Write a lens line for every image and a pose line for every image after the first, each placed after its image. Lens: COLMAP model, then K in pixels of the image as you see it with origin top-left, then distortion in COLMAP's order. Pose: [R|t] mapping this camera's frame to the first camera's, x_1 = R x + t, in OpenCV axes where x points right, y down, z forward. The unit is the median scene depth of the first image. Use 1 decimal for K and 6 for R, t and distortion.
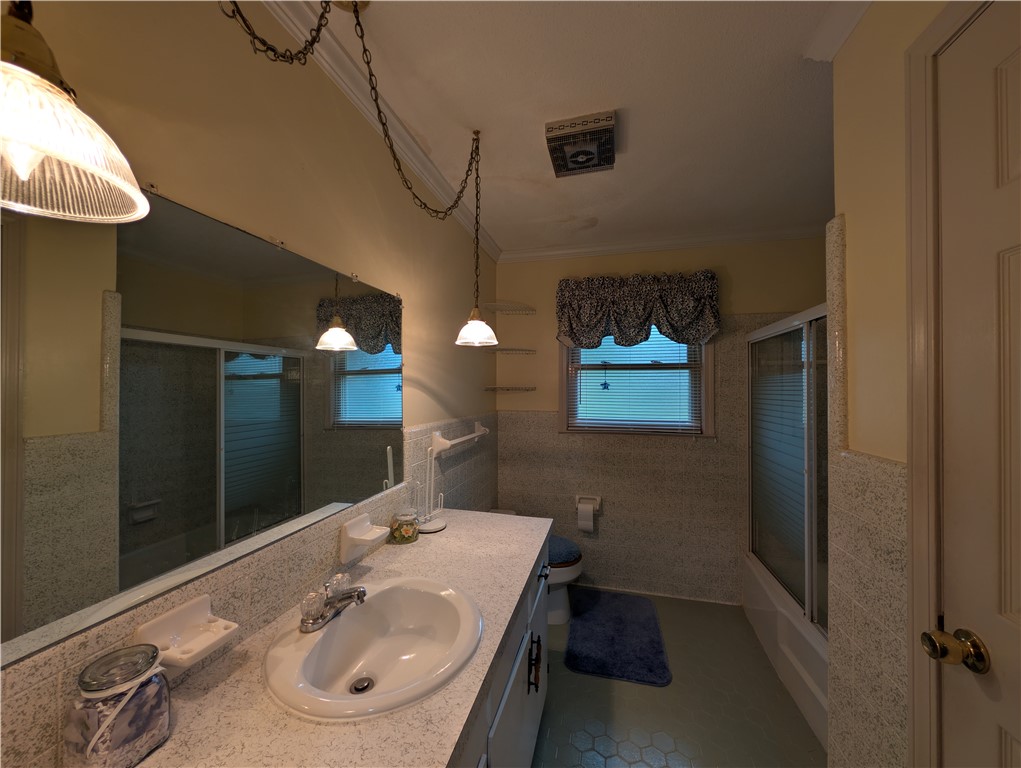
lens RADIAL K [[372.0, 0, 520.7], [0, 372.0, 386.2], [0, 0, 1]] dist [0.009104, -0.000015]
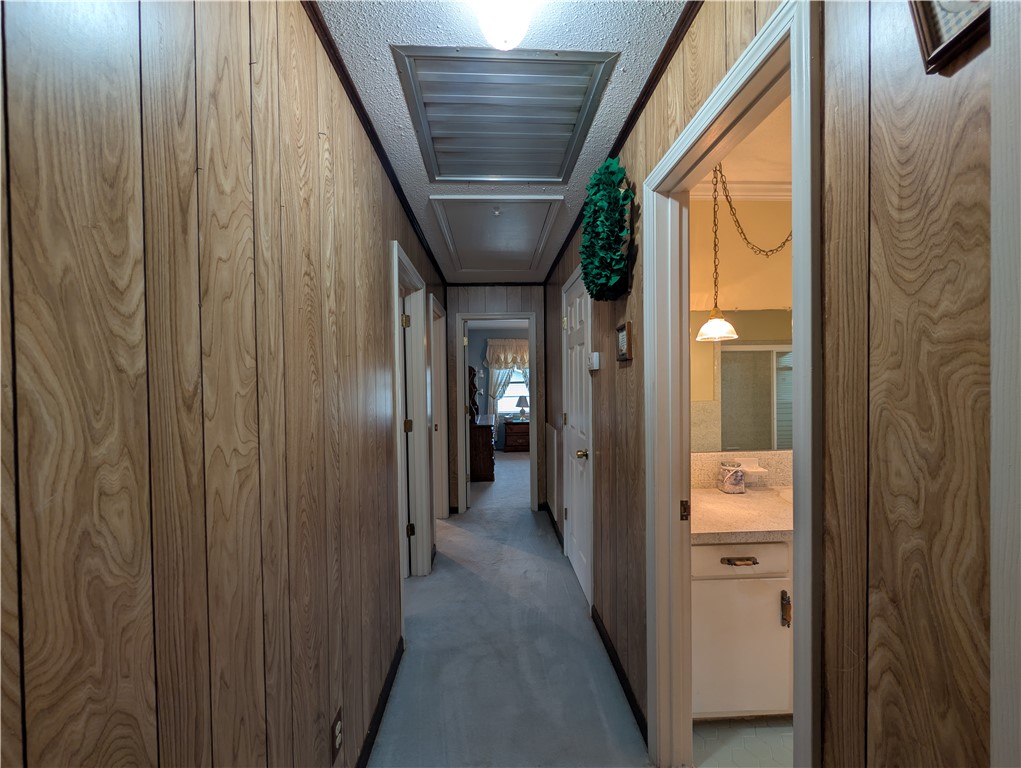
lens RADIAL K [[386.0, 0, 509.3], [0, 386.0, 386.7], [0, 0, 1]] dist [-0.000075, 0.000240]
pose [[0.264434, 0.001680, -0.964402, 1.173920], [0.017304, 0.999829, 0.006487, 0.043086], [0.964249, -0.018403, 0.264360, -1.224572]]
